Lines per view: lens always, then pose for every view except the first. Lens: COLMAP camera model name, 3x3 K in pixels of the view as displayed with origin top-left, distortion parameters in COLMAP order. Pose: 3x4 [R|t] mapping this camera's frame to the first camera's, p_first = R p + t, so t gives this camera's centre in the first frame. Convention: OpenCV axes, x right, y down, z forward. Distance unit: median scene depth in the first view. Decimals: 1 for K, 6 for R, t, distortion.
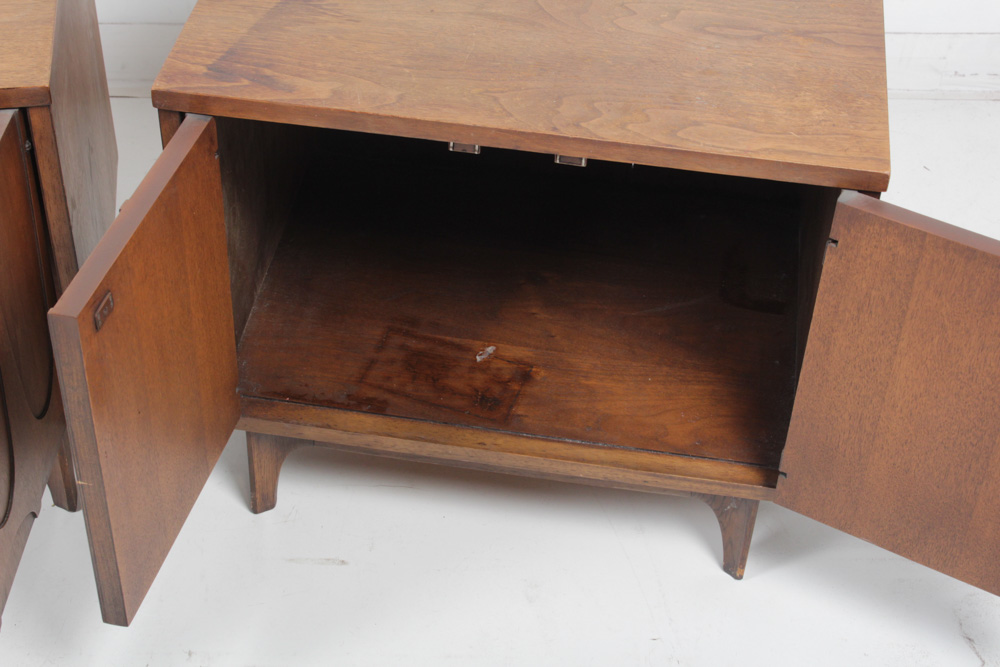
lens RADIAL K [[1739.4, 0, 496.7], [0, 1739.4, 336.1], [0, 0, 1]] dist [-0.042596, 0.000000]
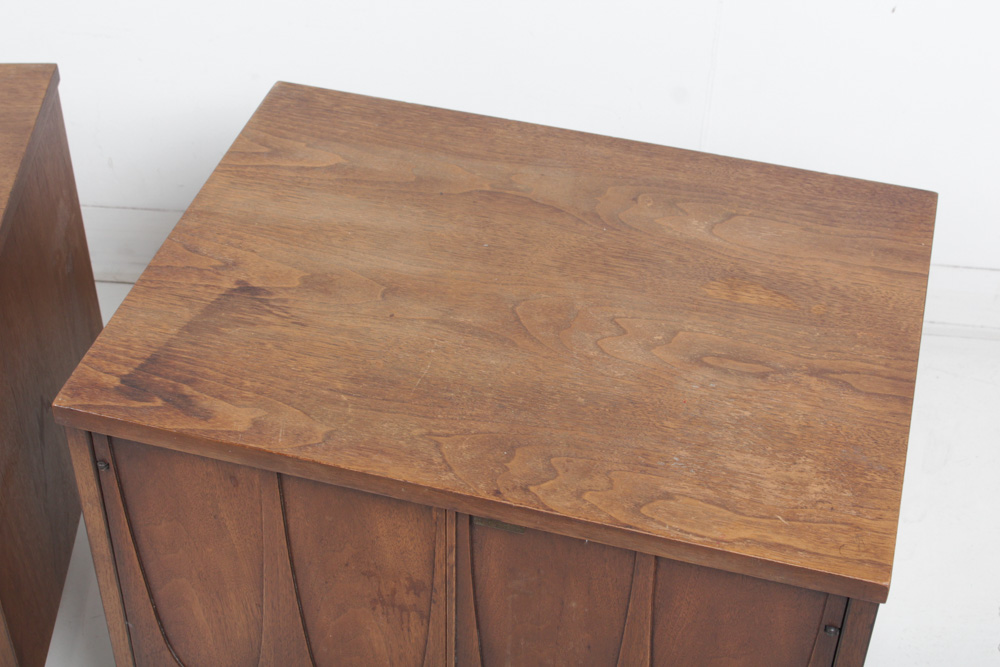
lens RADIAL K [[1679.9, 0, 494.0], [0, 1679.9, 335.9], [0, 0, 1]] dist [-0.052813, 0.000000]
pose [[0.992147, 0.067818, -0.105091, 0.106810], [-0.069658, 0.997474, -0.013936, -0.174396], [0.103881, 0.021147, 0.994365, 0.169742]]
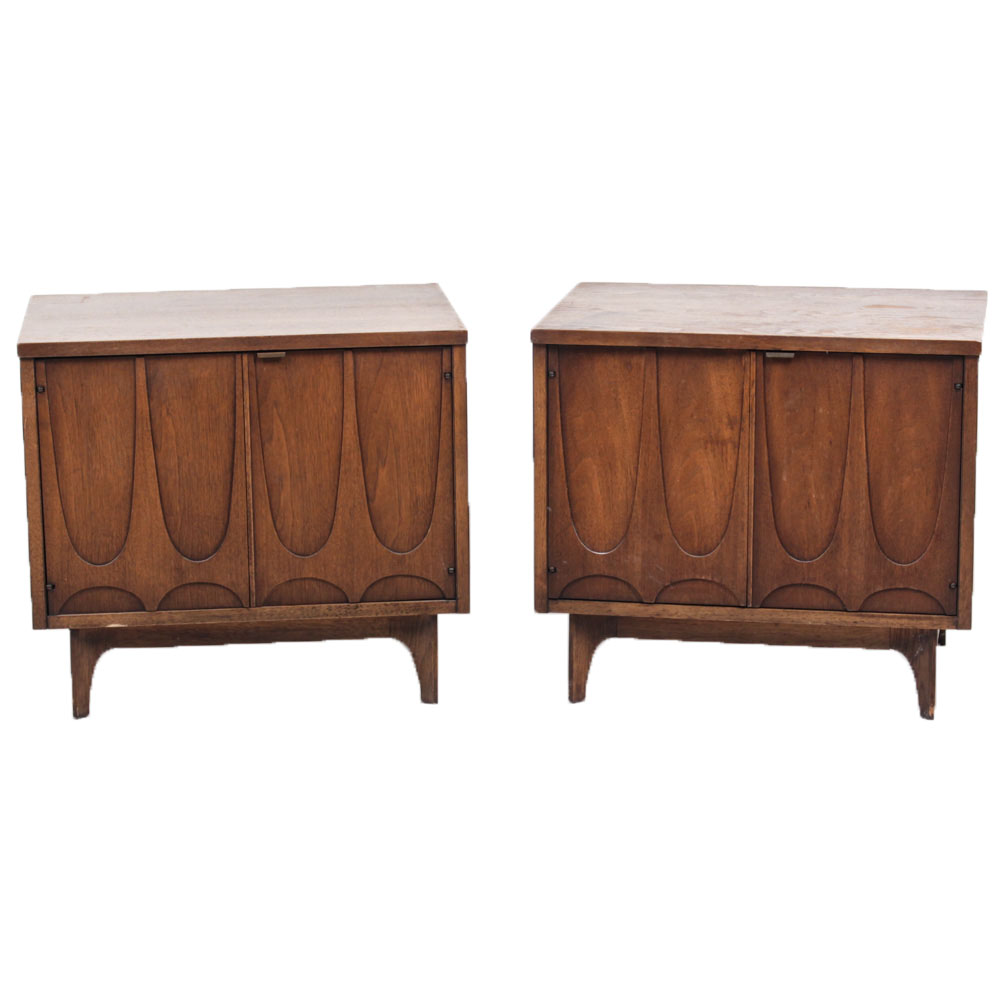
lens RADIAL K [[3074.9, 0, 508.0], [0, 3074.9, 502.1], [0, 0, 1]] dist [-0.053463, 0.000000]
pose [[0.998973, -0.033702, -0.030271, -0.132861], [0.014385, 0.869641, -0.493476, 1.379807], [0.042956, 0.492534, 0.869233, -1.392869]]
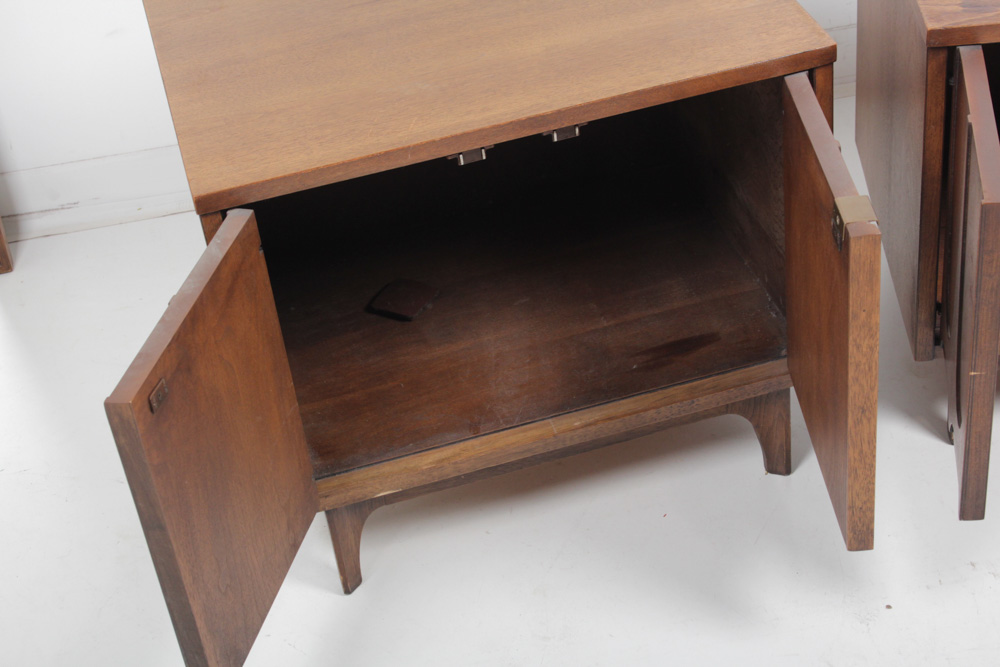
lens RADIAL K [[1817.8, 0, 490.4], [0, 1817.8, 333.9], [0, 0, 1]] dist [0.000940, 0.000000]
pose [[0.982084, -0.187831, 0.015191, -0.510888], [0.188441, 0.978383, -0.085191, 0.092634], [0.001139, 0.086527, 0.996249, -0.145189]]
